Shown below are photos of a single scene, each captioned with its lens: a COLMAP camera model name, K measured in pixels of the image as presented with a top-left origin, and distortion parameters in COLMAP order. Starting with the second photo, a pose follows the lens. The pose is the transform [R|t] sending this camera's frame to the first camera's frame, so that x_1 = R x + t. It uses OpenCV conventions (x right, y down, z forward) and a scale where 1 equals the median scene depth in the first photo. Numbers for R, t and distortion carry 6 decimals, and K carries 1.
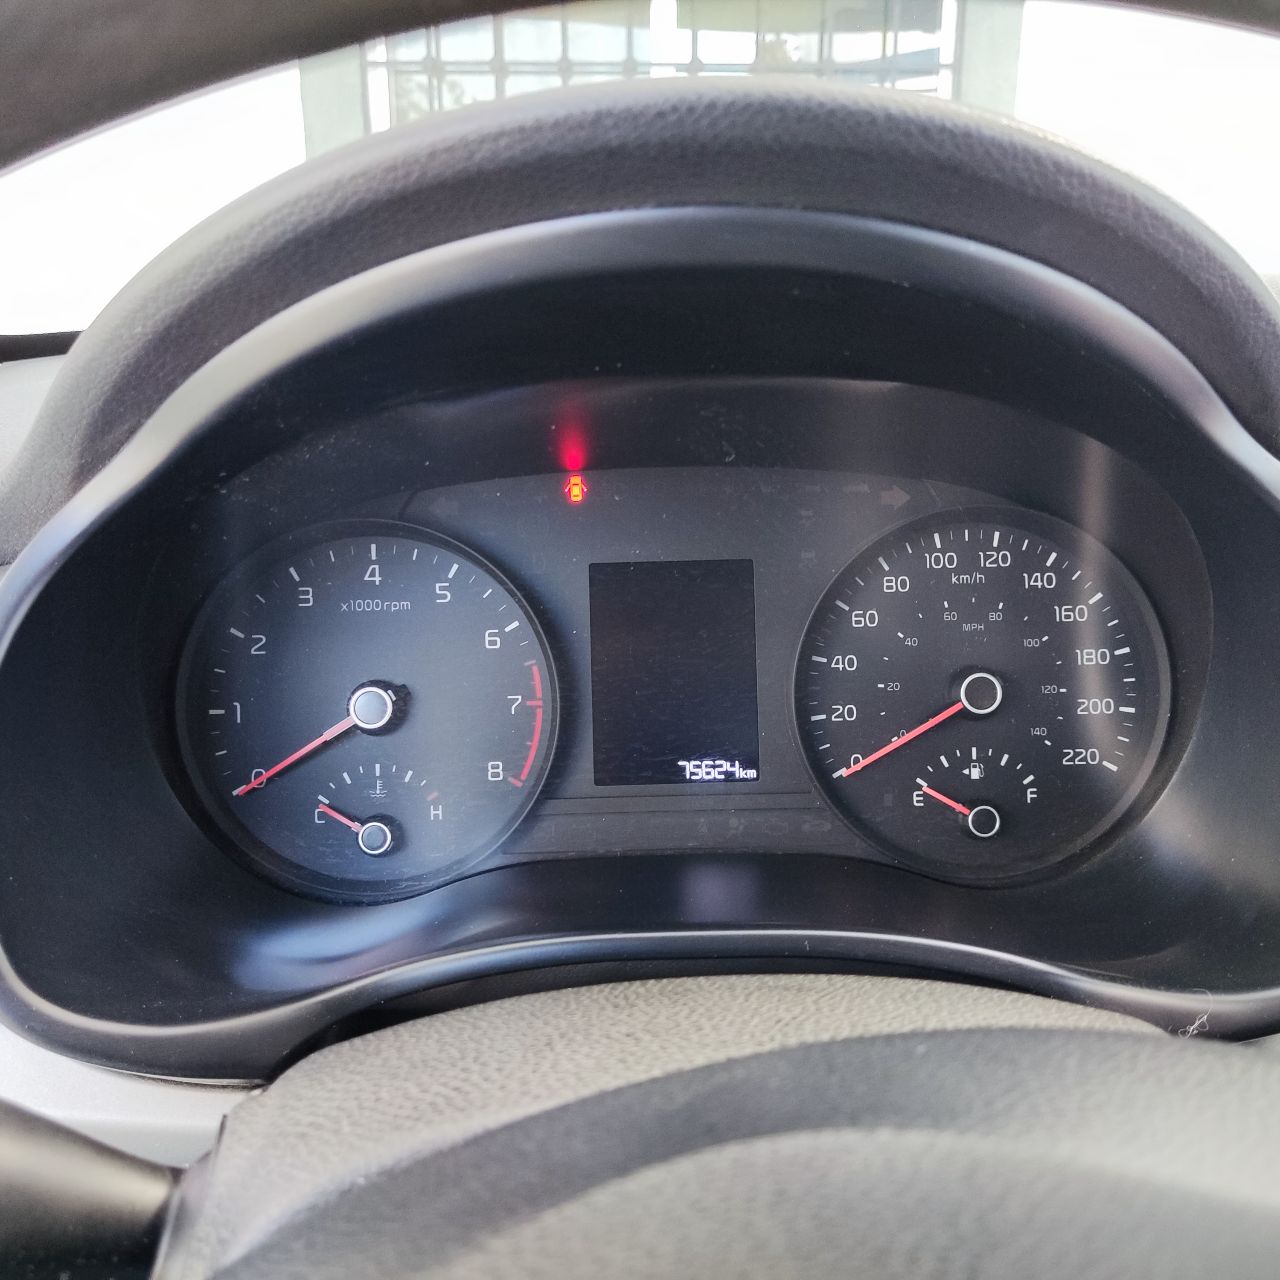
lens RADIAL K [[1282.1, 0, 640.0], [0, 1282.1, 640.0], [0, 0, 1]] dist [0.112907, -0.214382]
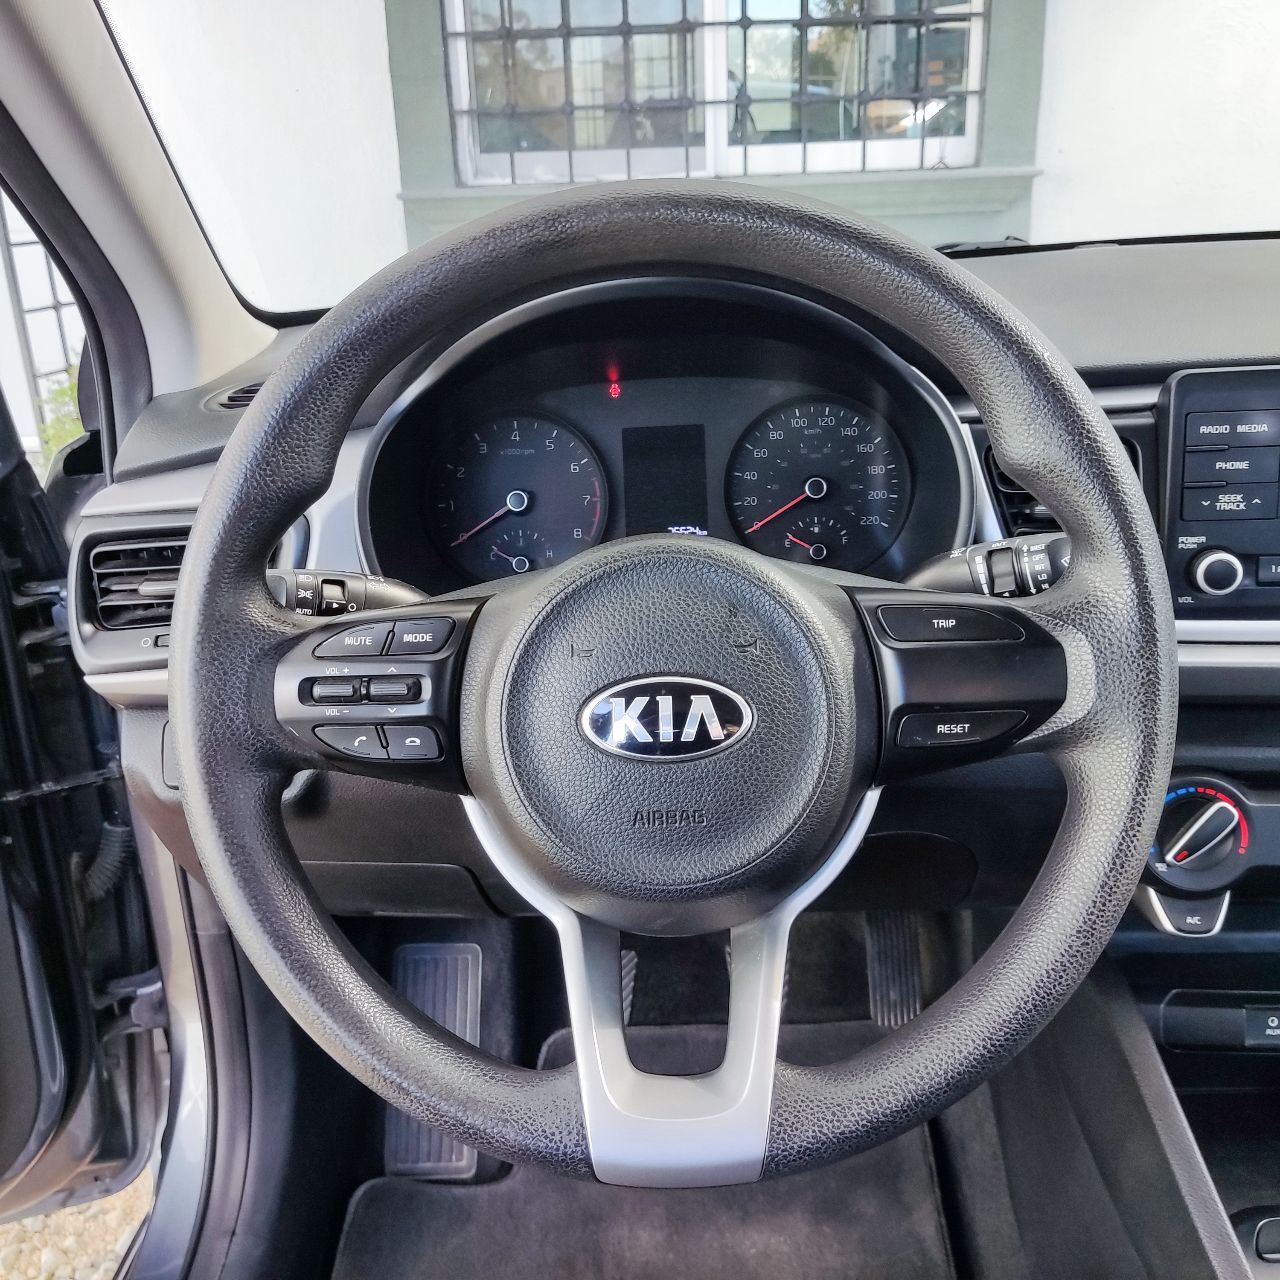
lens RADIAL K [[1282.1, 0, 640.0], [0, 1282.1, 640.0], [0, 0, 1]] dist [0.112907, -0.214382]
pose [[0.998152, -0.014449, -0.059021, 0.101590], [0.017498, 0.998522, 0.051459, 0.166580], [0.058190, -0.052397, 0.996930, -1.010734]]
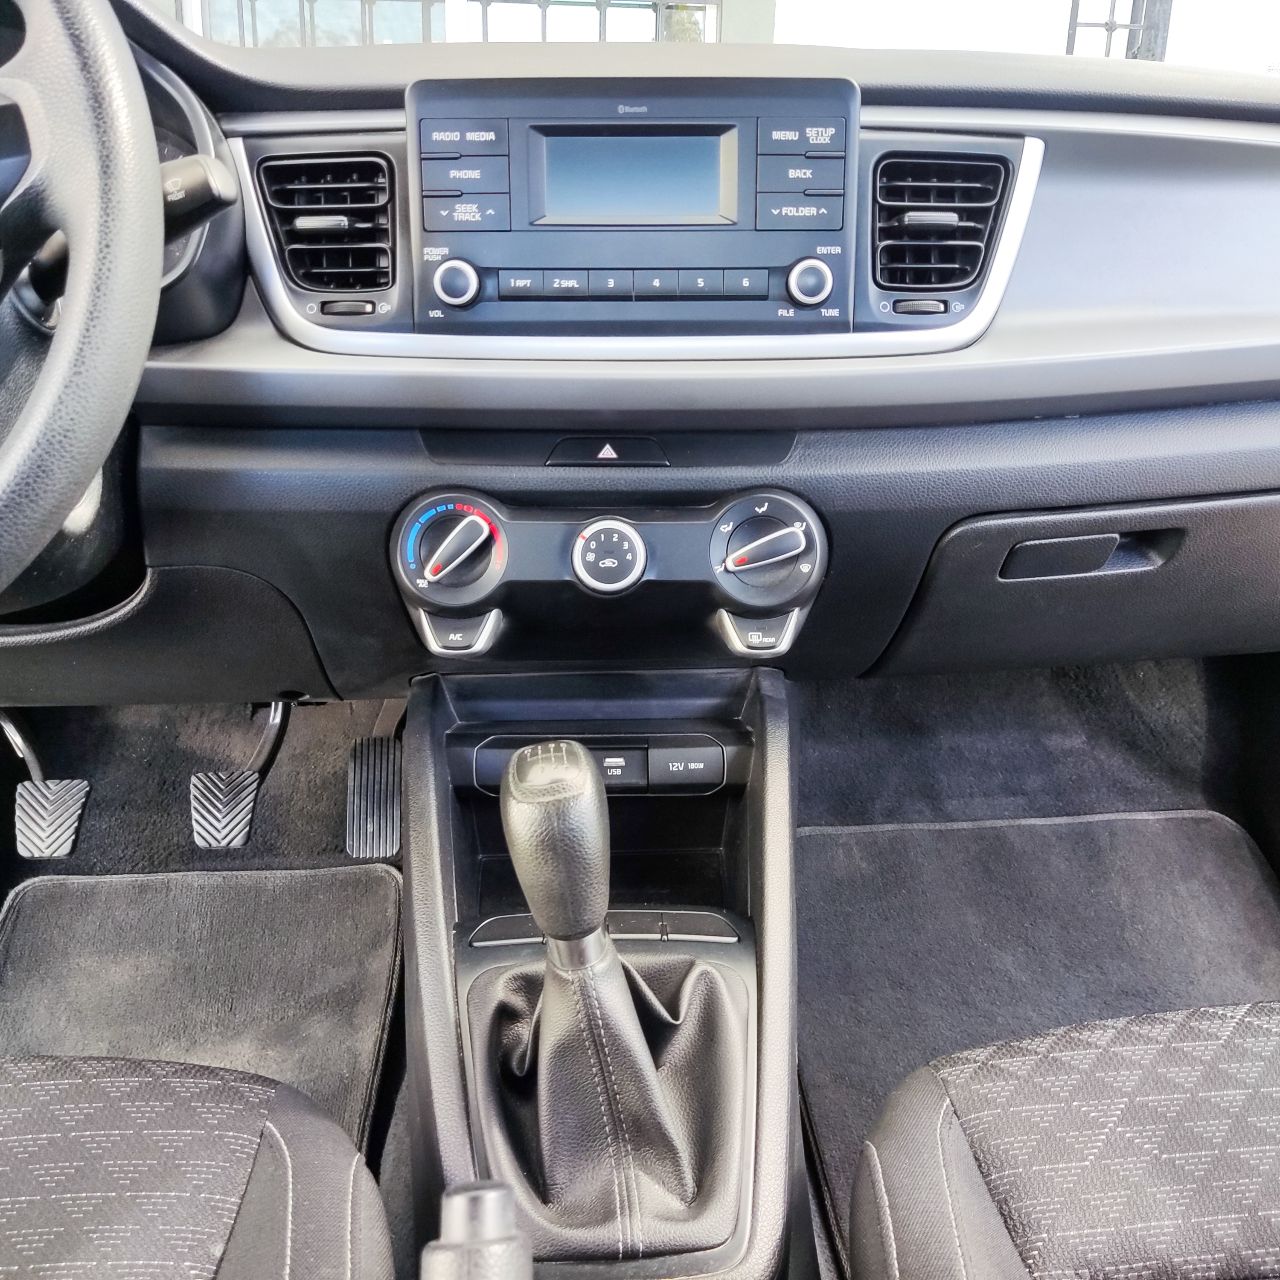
lens RADIAL K [[1282.1, 0, 640.0], [0, 1282.1, 640.0], [0, 0, 1]] dist [0.112907, -0.214382]
pose [[0.997803, -0.000485, 0.066253, 0.880934], [-0.001919, 0.999342, 0.036216, 0.590164], [-0.066227, -0.036263, 0.997145, -1.023324]]
